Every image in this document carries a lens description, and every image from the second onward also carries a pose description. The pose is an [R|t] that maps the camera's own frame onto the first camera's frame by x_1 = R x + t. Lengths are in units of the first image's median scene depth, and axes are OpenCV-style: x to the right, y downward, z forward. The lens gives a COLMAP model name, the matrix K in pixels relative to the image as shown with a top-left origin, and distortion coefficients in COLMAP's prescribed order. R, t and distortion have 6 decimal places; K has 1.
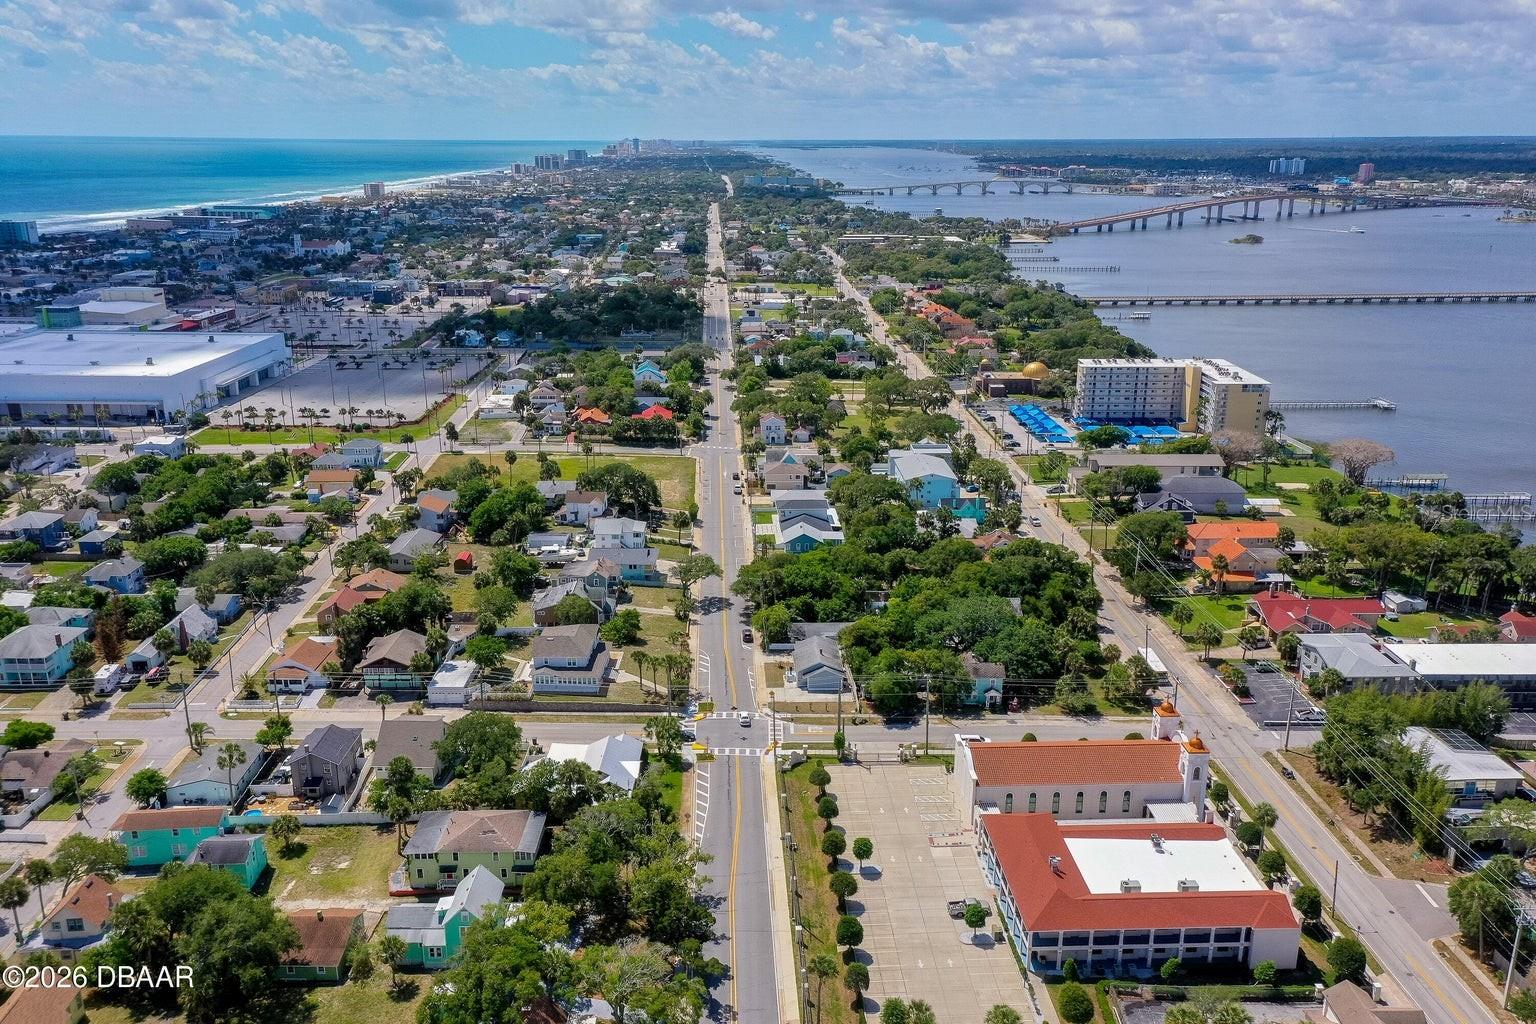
lens RADIAL K [[1246.7, 0, 772.4], [0, 1246.7, 503.8], [0, 0, 1]] dist [0.041196, 0.001465]
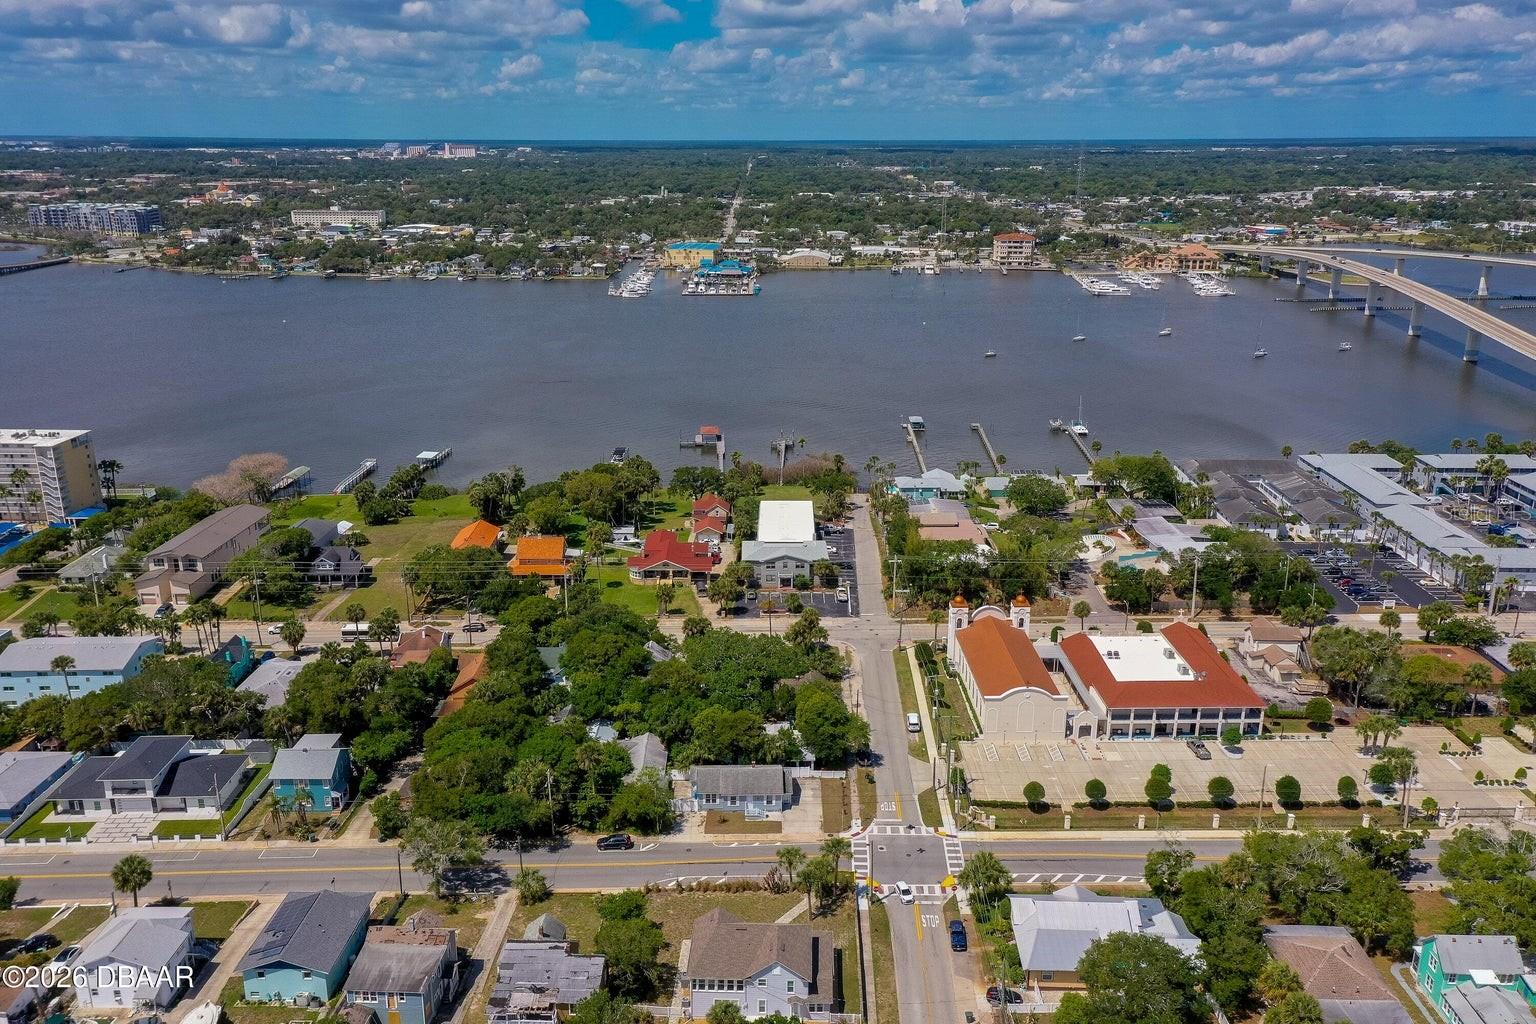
lens RADIAL K [[1214.6, 0, 768.0], [0, 1214.6, 512.0], [0, 0, 1]] dist [0.031757, 0.003788]
pose [[0.027946, -0.295533, 0.954924, -0.497543], [0.283632, 0.918379, 0.275922, -0.186040], [-0.958526, 0.263135, 0.109488, 0.635053]]
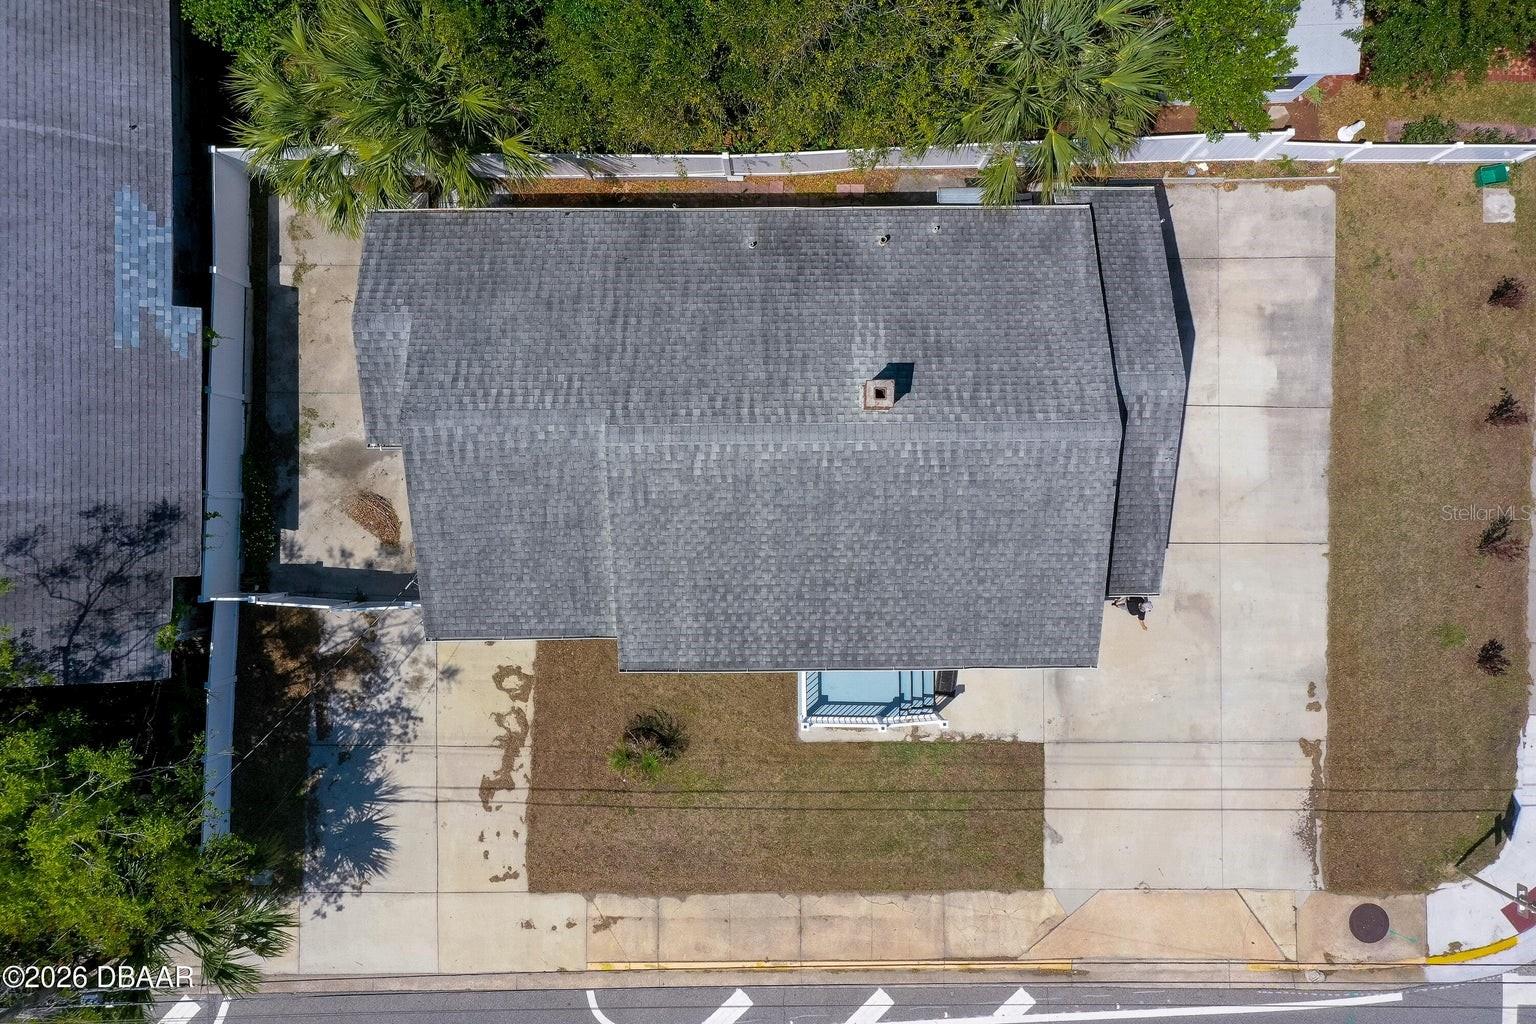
lens RADIAL K [[1246.7, 0, 772.4], [0, 1246.7, 503.8], [0, 0, 1]] dist [0.041196, 0.001465]
pose [[0.043320, -0.998944, 0.015331, 0.021542], [0.282112, 0.026952, 0.959003, 0.017996], [-0.958403, -0.037219, 0.282982, 0.724040]]
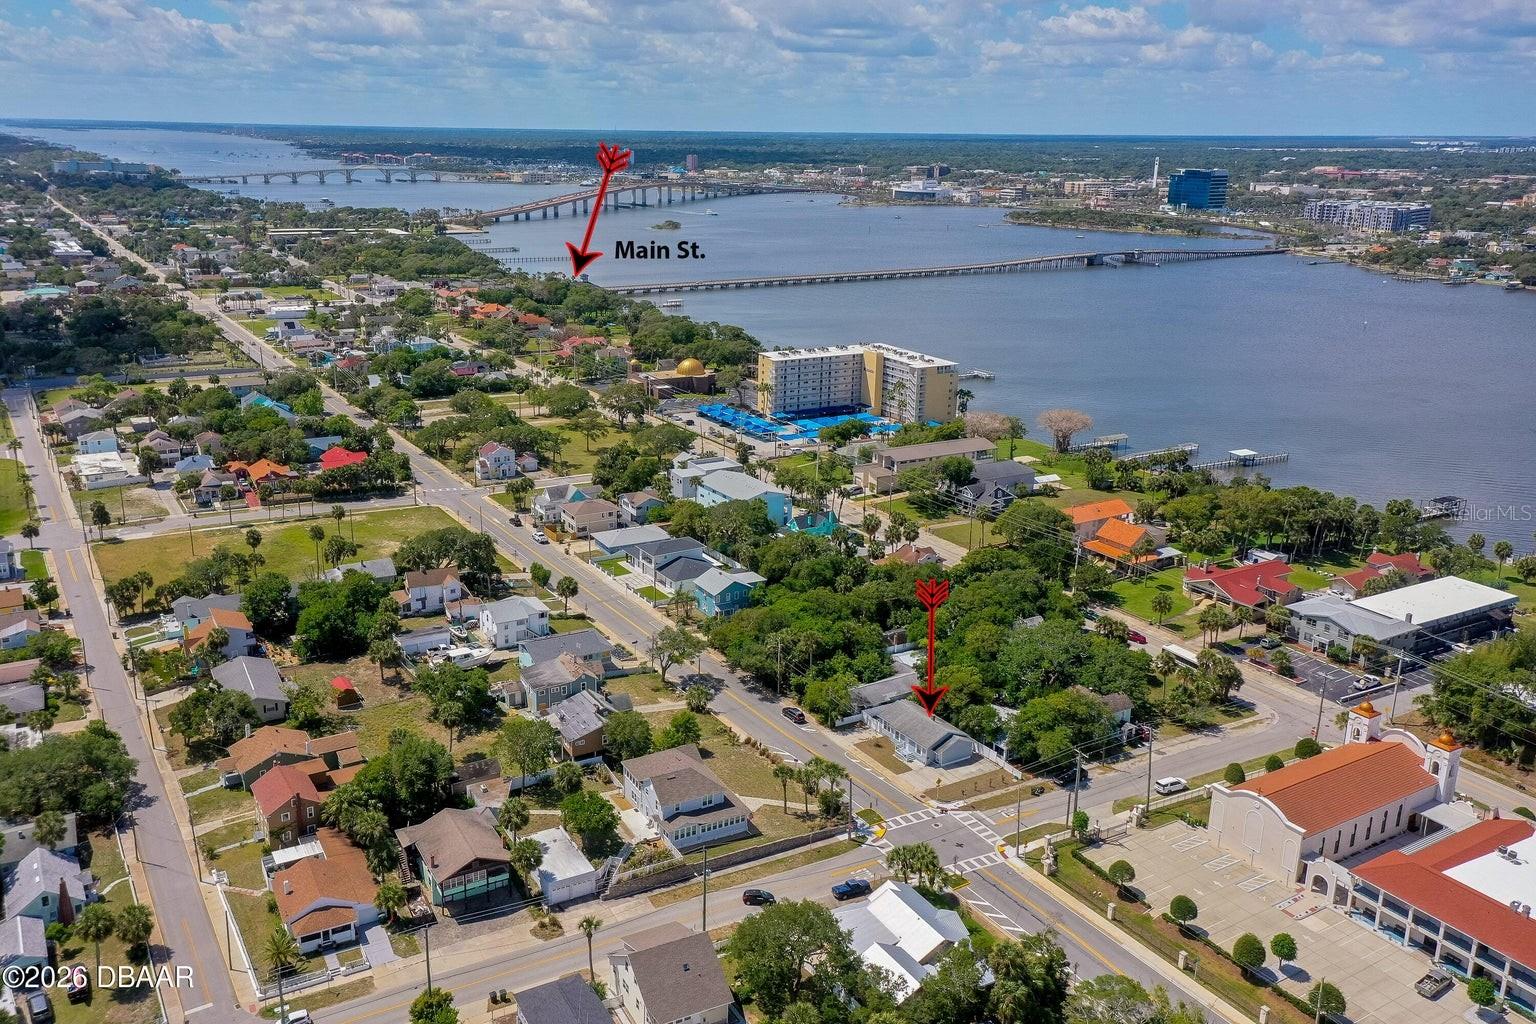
lens RADIAL K [[1252.5, 0, 728.7], [0, 1252.5, 461.6], [0, 0, 1]] dist [0.033450, 0.010841]
pose [[0.876982, -0.113543, 0.466916, -0.347535], [0.124129, 0.992233, 0.008145, -0.060860], [-0.464215, 0.050815, 0.884264, 0.212568]]
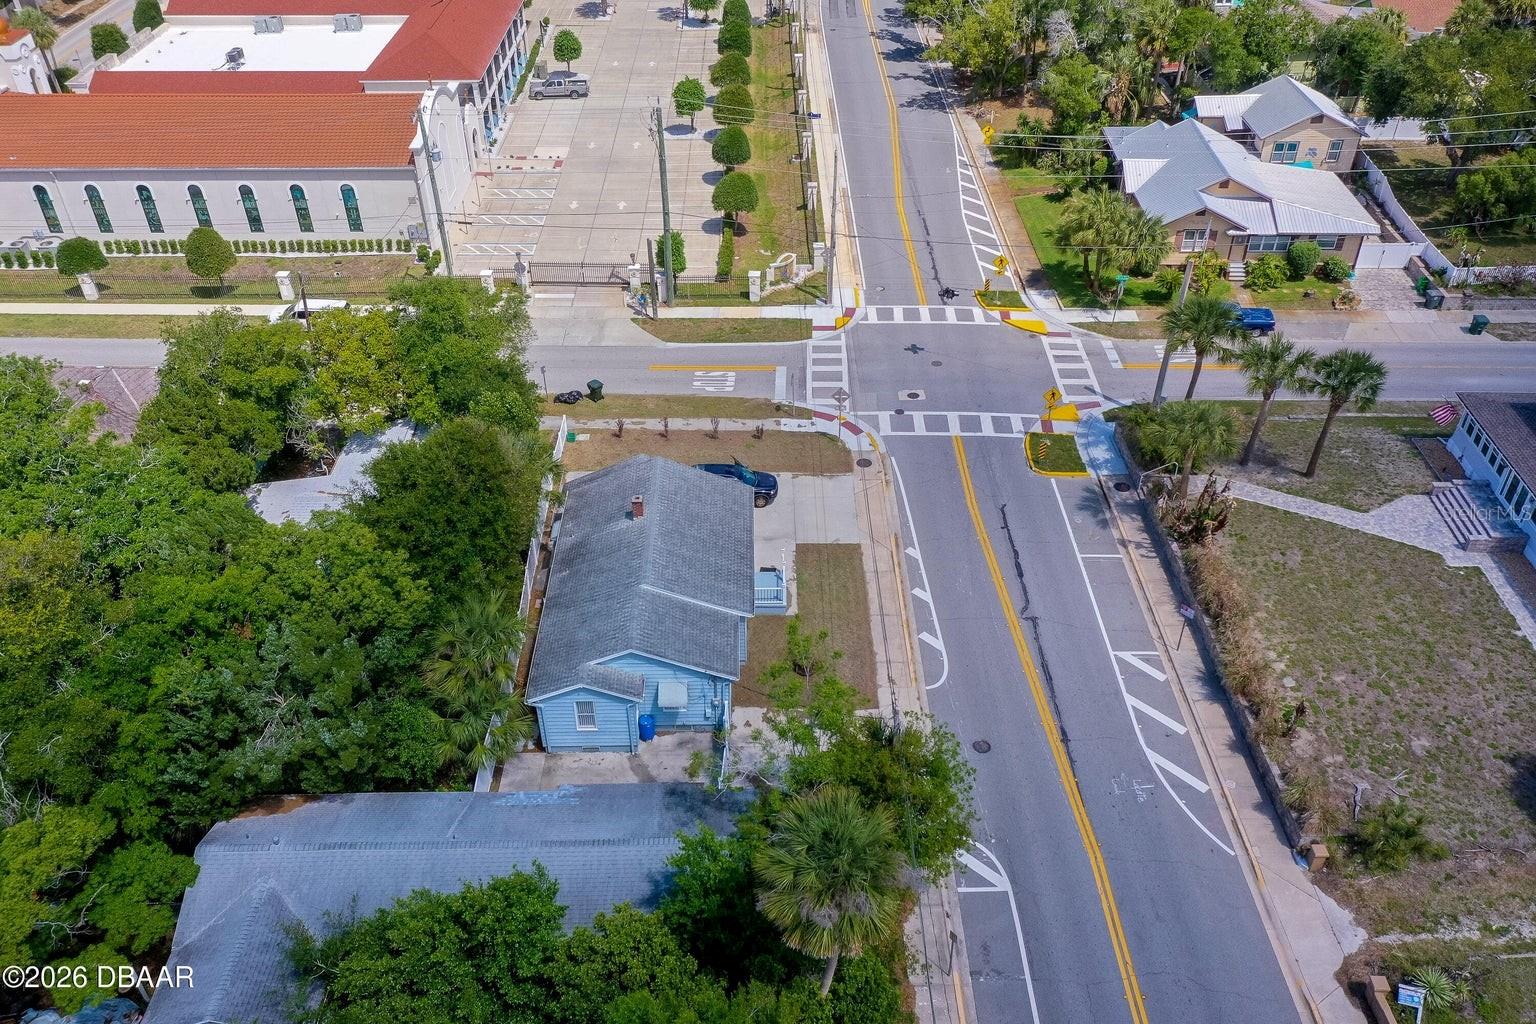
lens RADIAL K [[1214.6, 0, 768.0], [0, 1214.6, 512.0], [0, 0, 1]] dist [0.031757, 0.003788]
pose [[-0.999265, -0.016625, 0.034533, 0.004875], [0.017805, 0.596529, 0.802394, -0.049522], [-0.033940, 0.802419, -0.595795, 0.840623]]
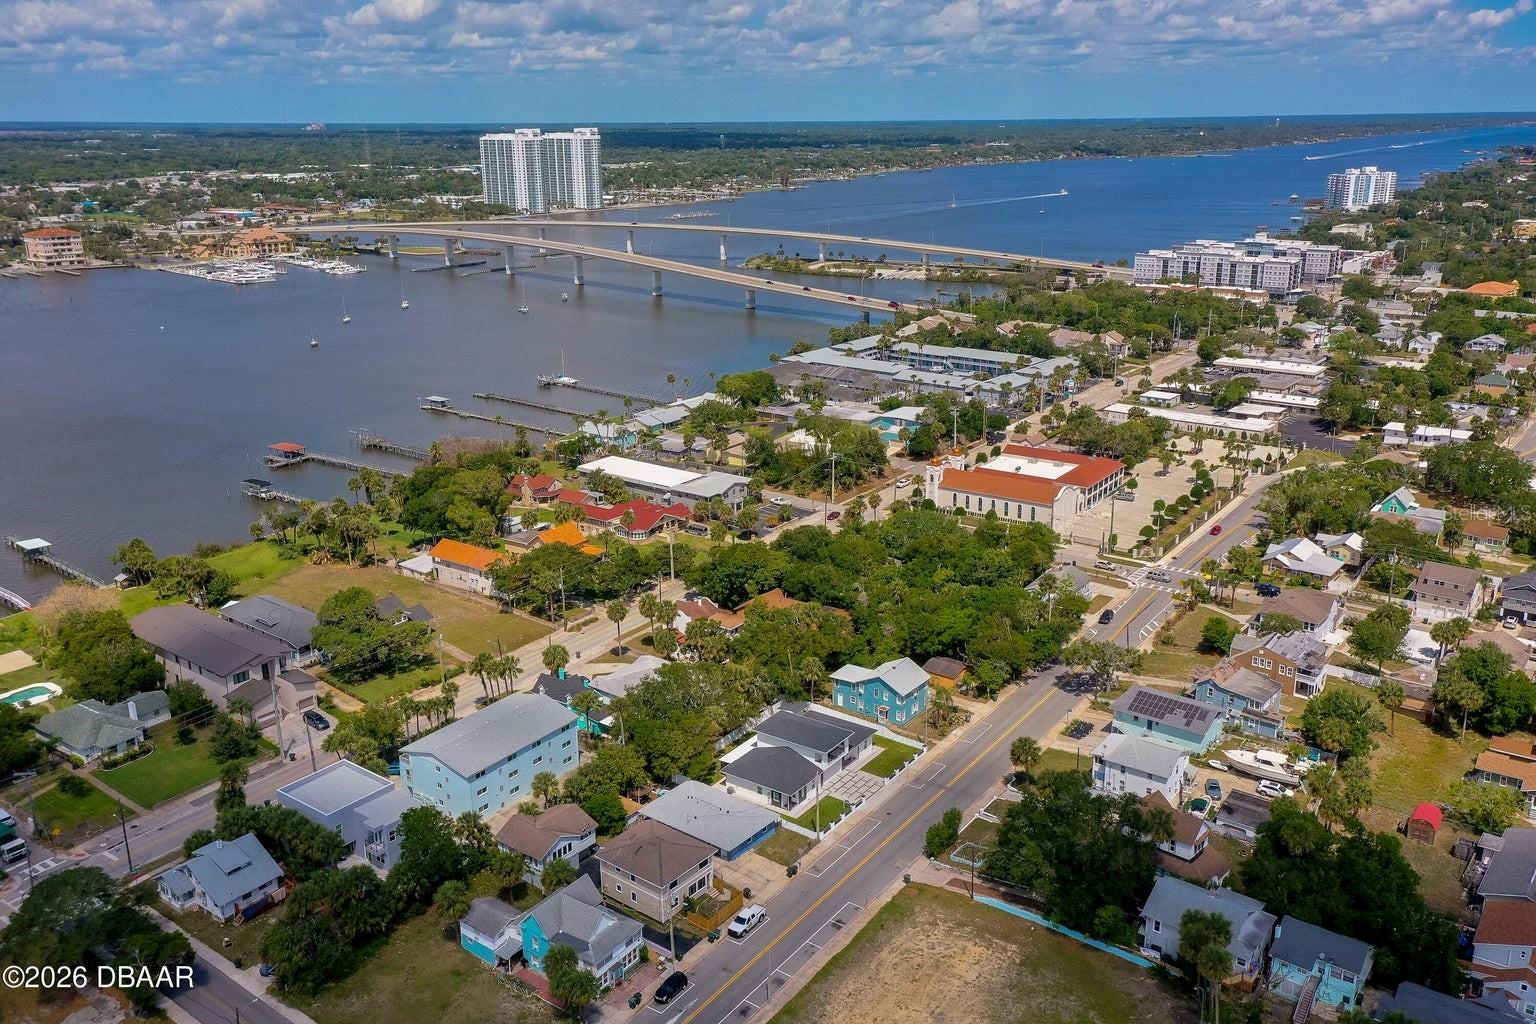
lens RADIAL K [[1246.7, 0, 772.4], [0, 1246.7, 503.8], [0, 0, 1]] dist [0.041196, 0.001465]
pose [[-0.788496, -0.177069, 0.588999, -0.300435], [0.179939, 0.849344, 0.496222, -0.394432], [-0.588129, 0.497253, -0.637843, 1.357404]]
